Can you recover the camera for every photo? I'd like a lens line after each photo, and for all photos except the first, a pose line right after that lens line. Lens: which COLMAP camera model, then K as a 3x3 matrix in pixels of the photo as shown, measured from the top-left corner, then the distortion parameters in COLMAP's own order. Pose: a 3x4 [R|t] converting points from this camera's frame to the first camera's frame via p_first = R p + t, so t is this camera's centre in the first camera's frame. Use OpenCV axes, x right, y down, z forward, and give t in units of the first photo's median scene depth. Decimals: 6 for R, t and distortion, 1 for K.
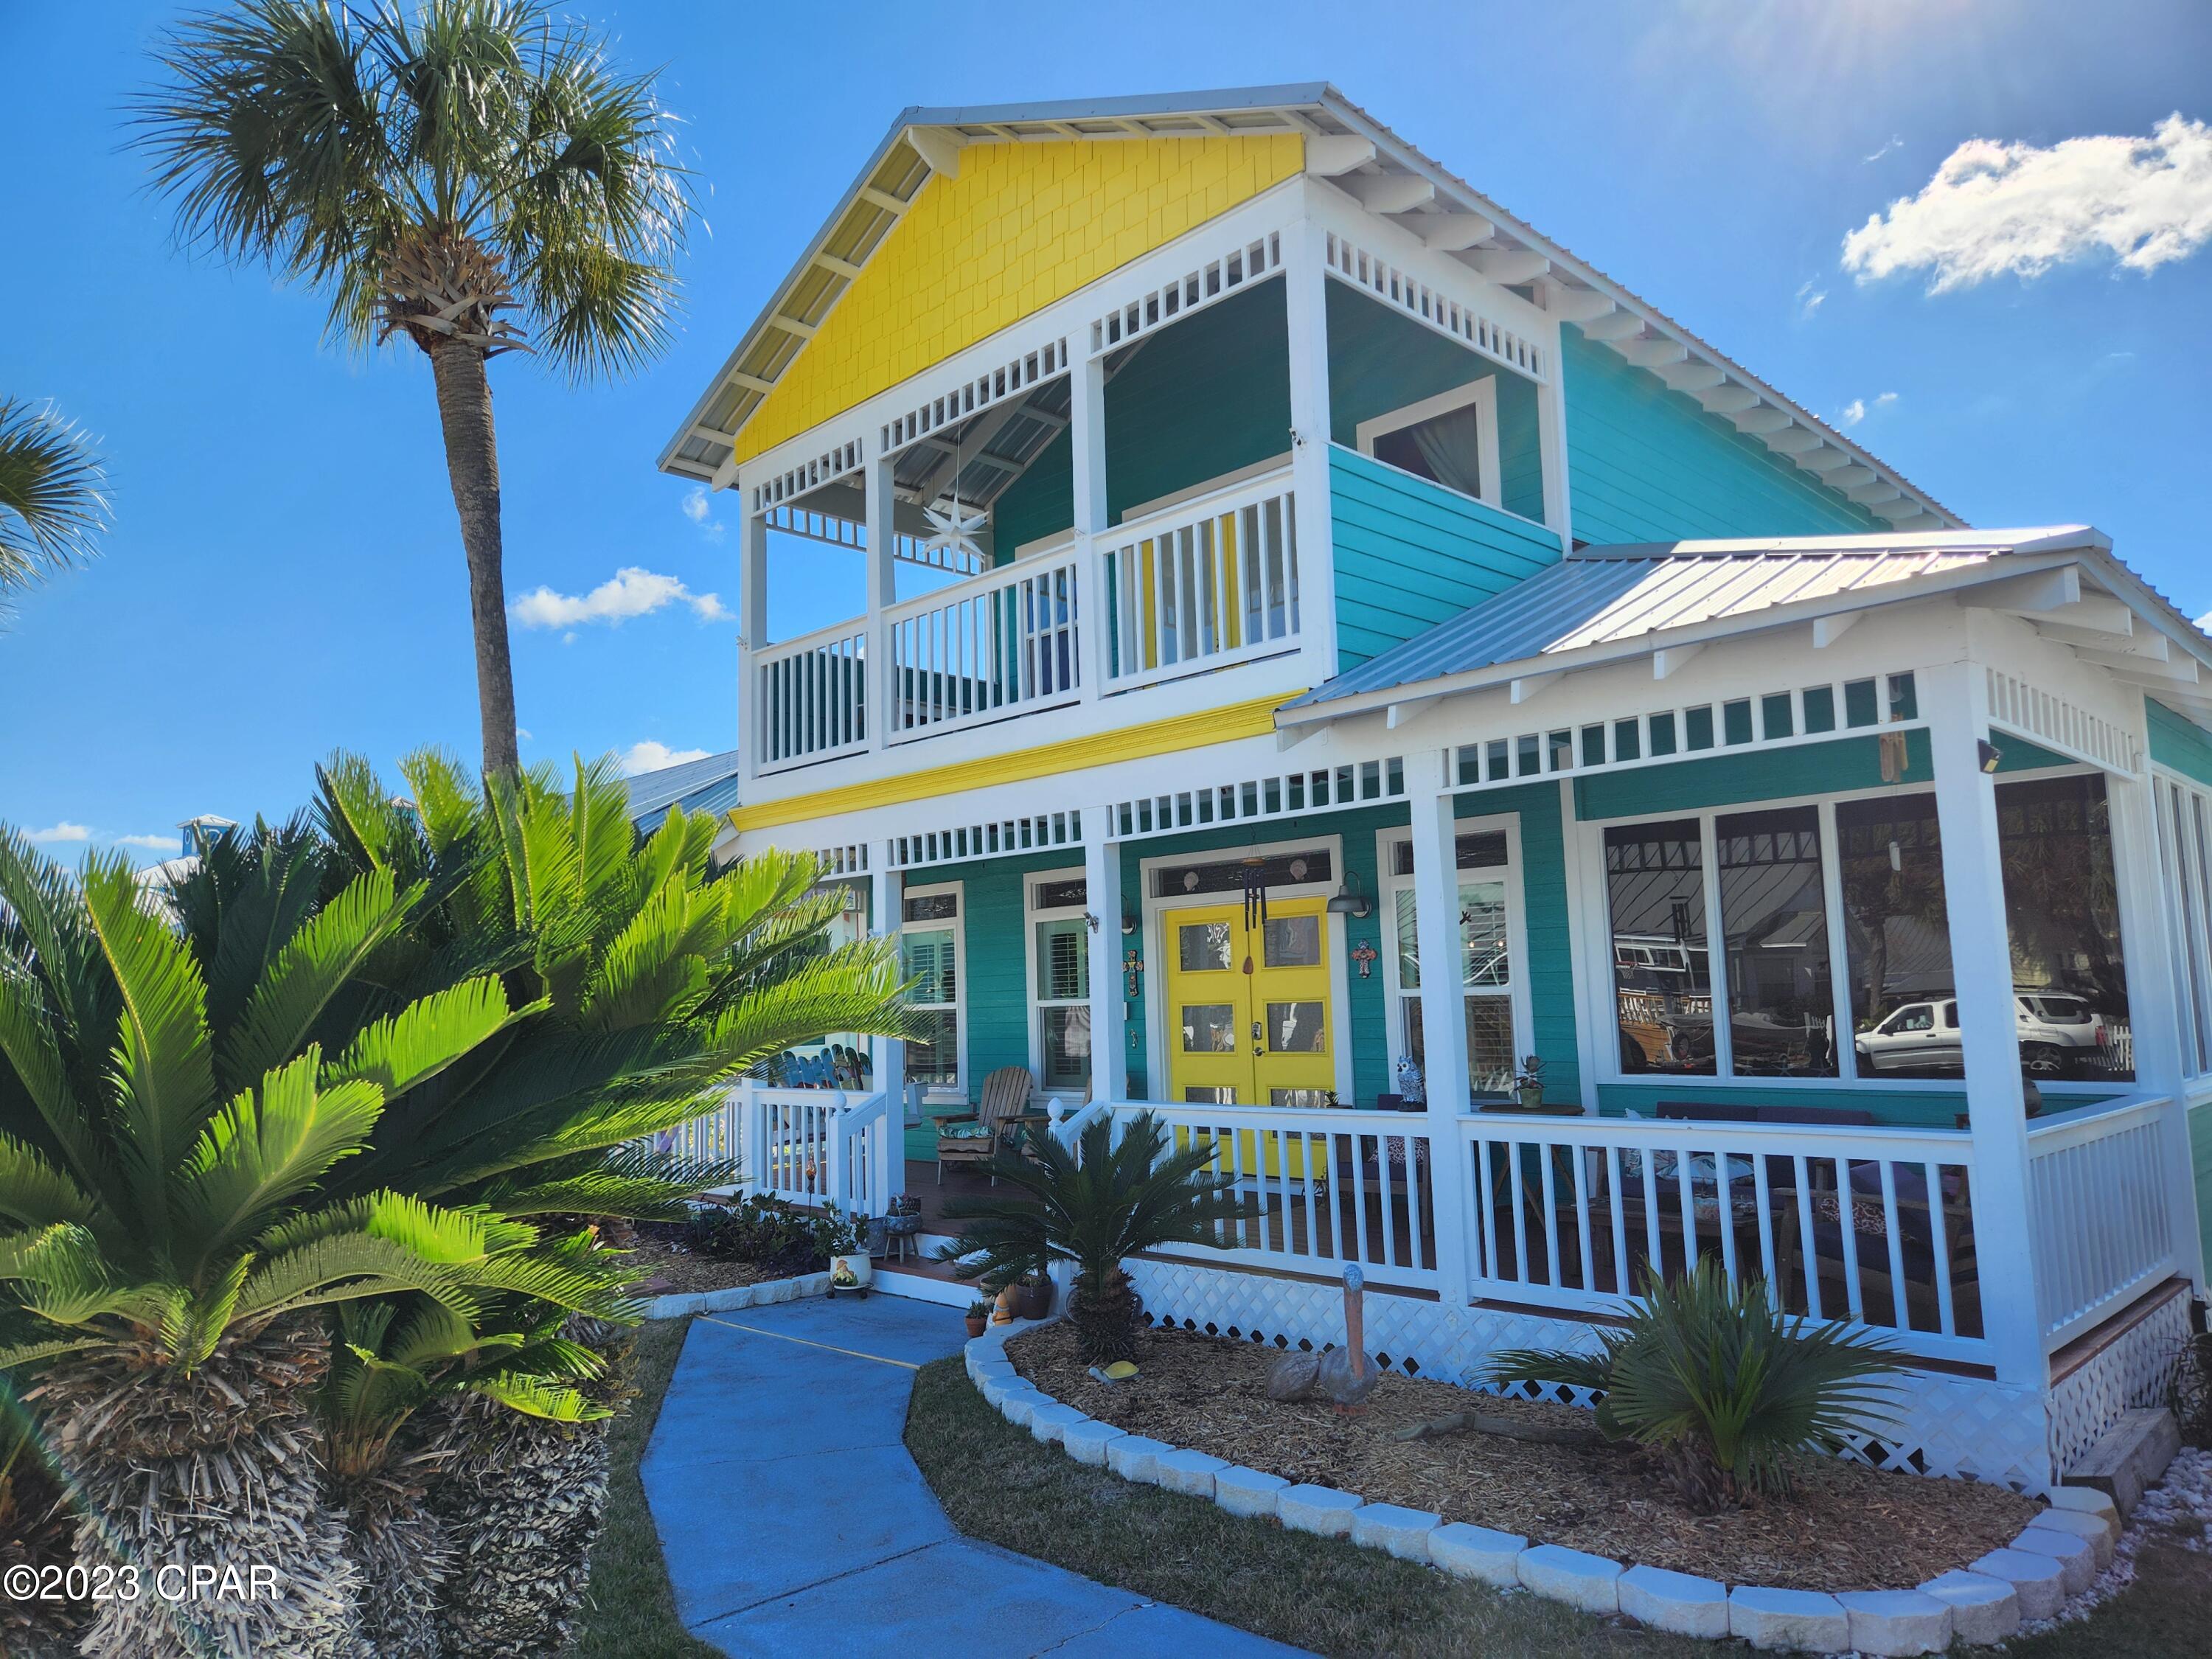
lens RADIAL K [[1504.7, 0, 1104.2], [0, 1504.7, 830.8], [0, 0, 1]] dist [0.008448, 0.004134]
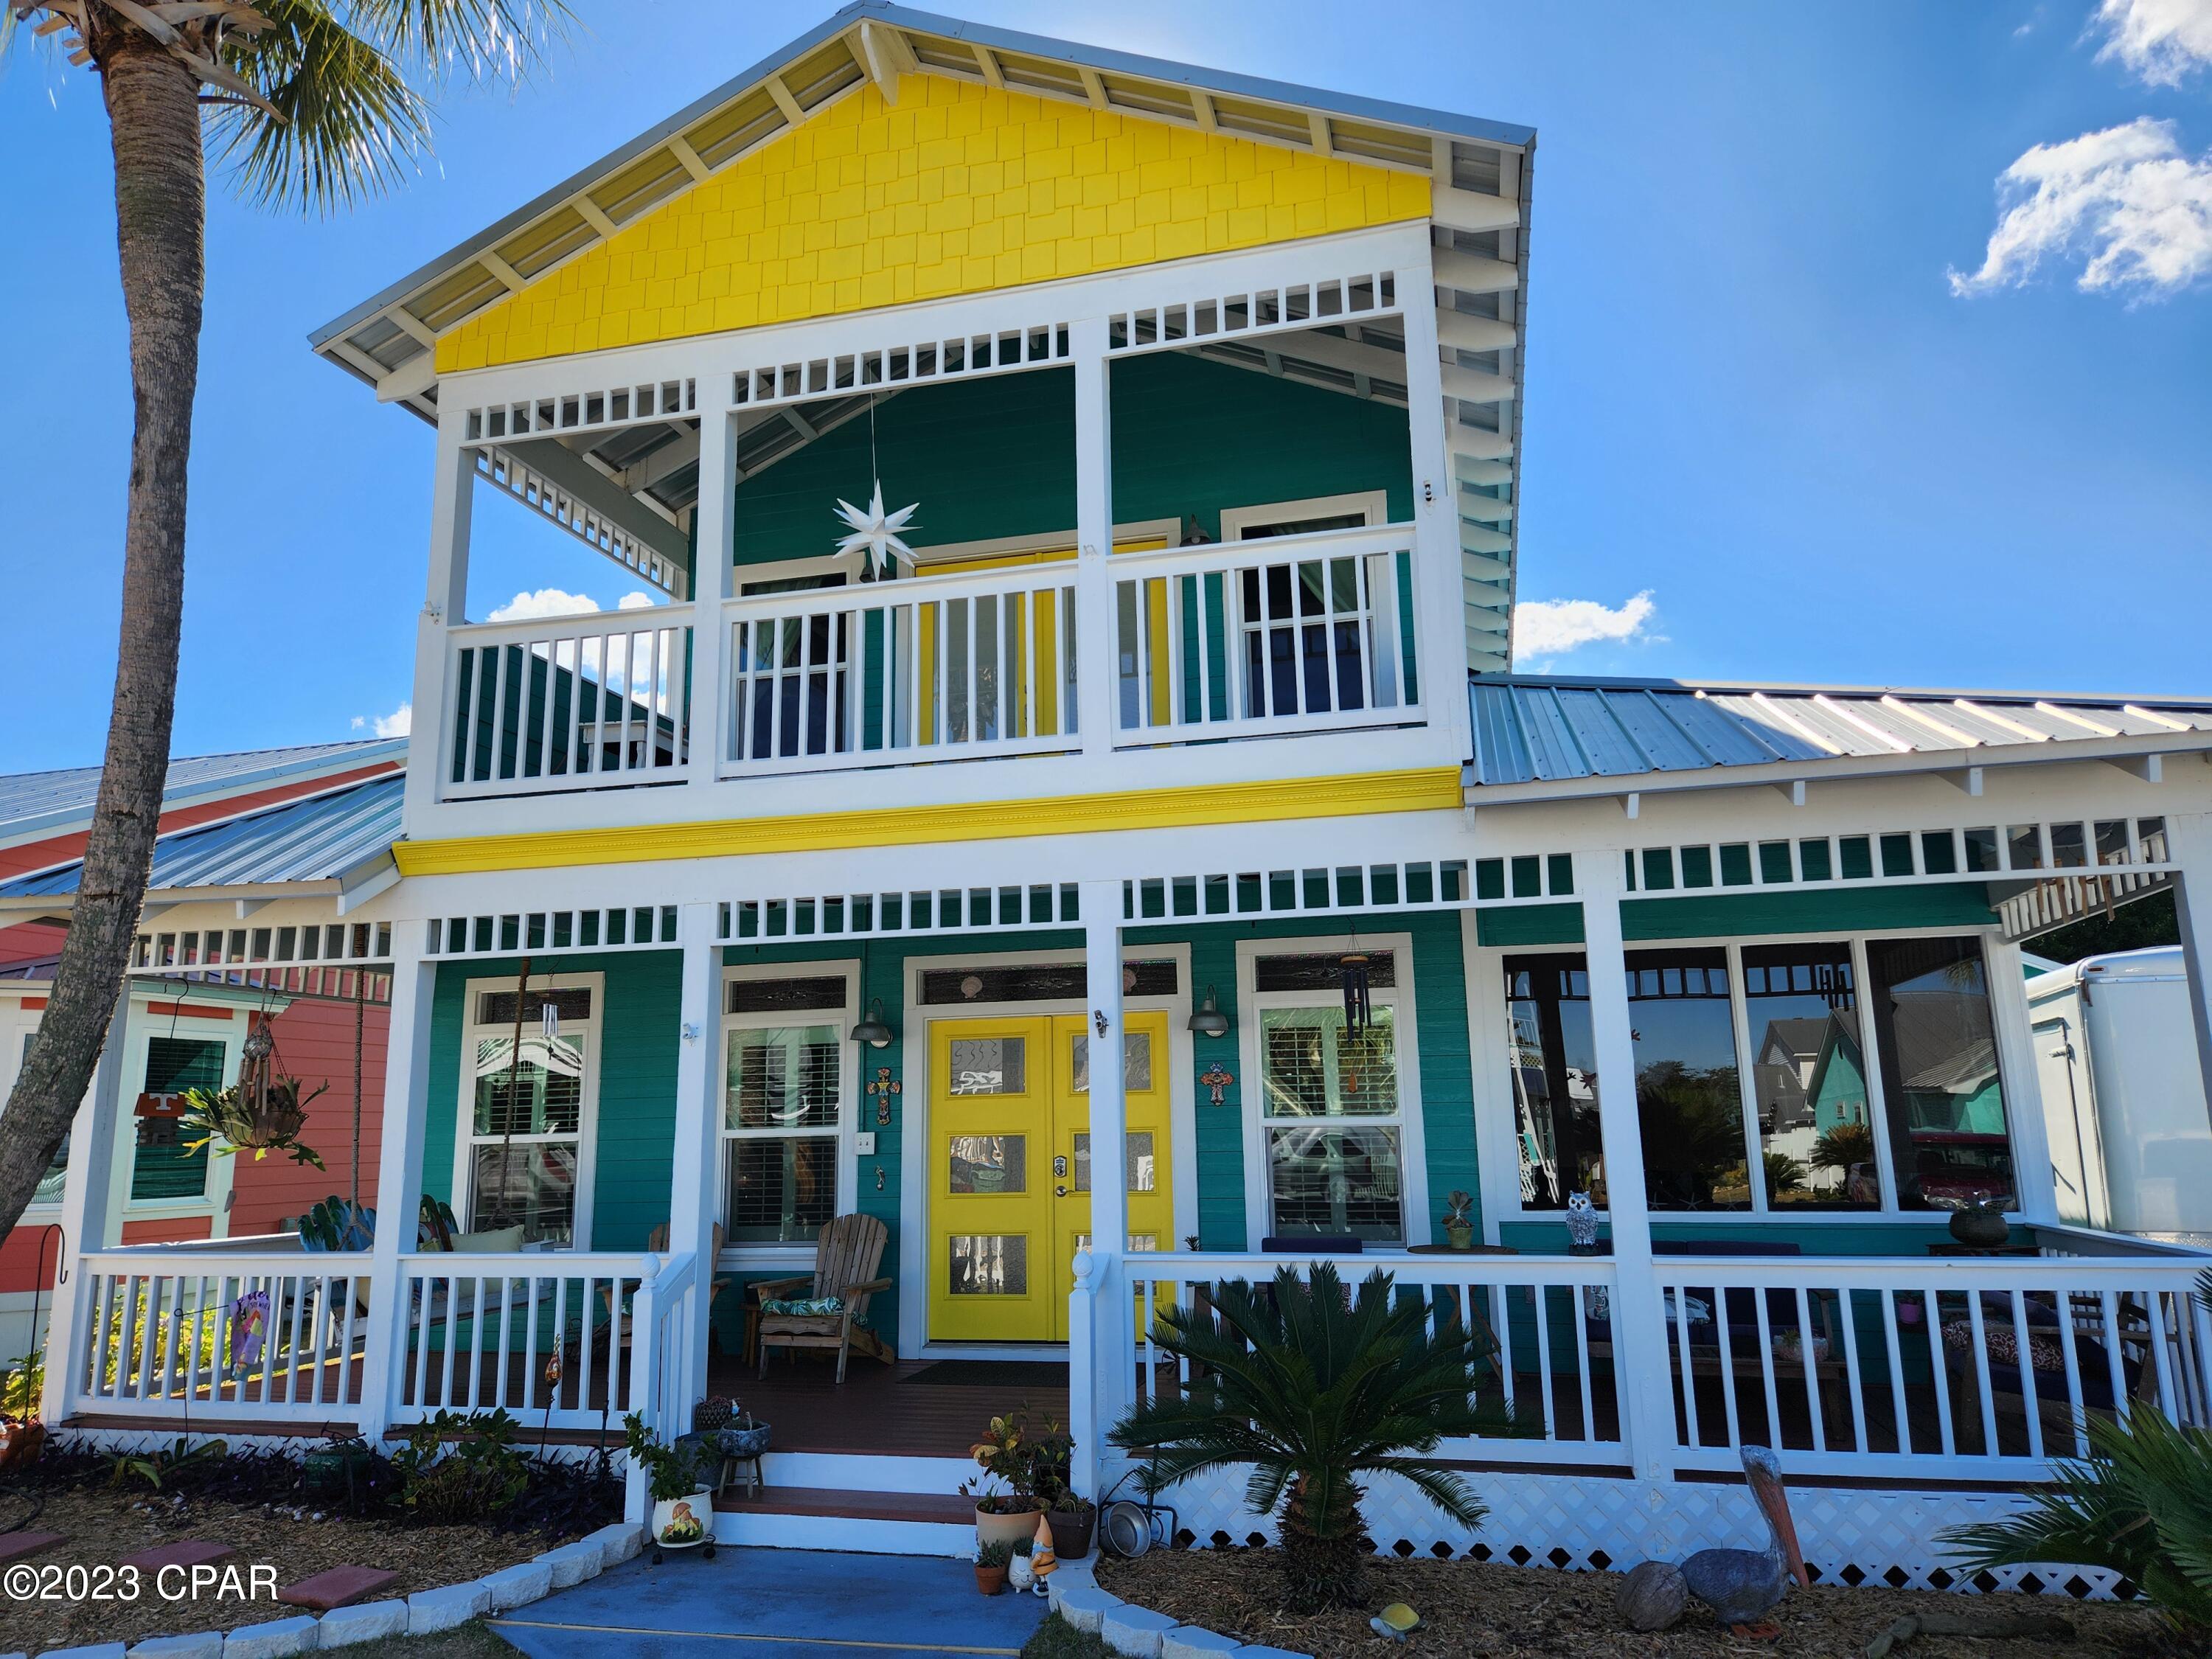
lens RADIAL K [[1344.2, 0, 1089.1], [0, 1344.2, 870.6], [0, 0, 1]] dist [0.009017, -0.012151]
pose [[0.843876, 0.118228, 0.523351, -0.367124], [-0.071871, 0.991538, -0.108107, 0.053866], [-0.531703, 0.053615, 0.845232, 0.371165]]
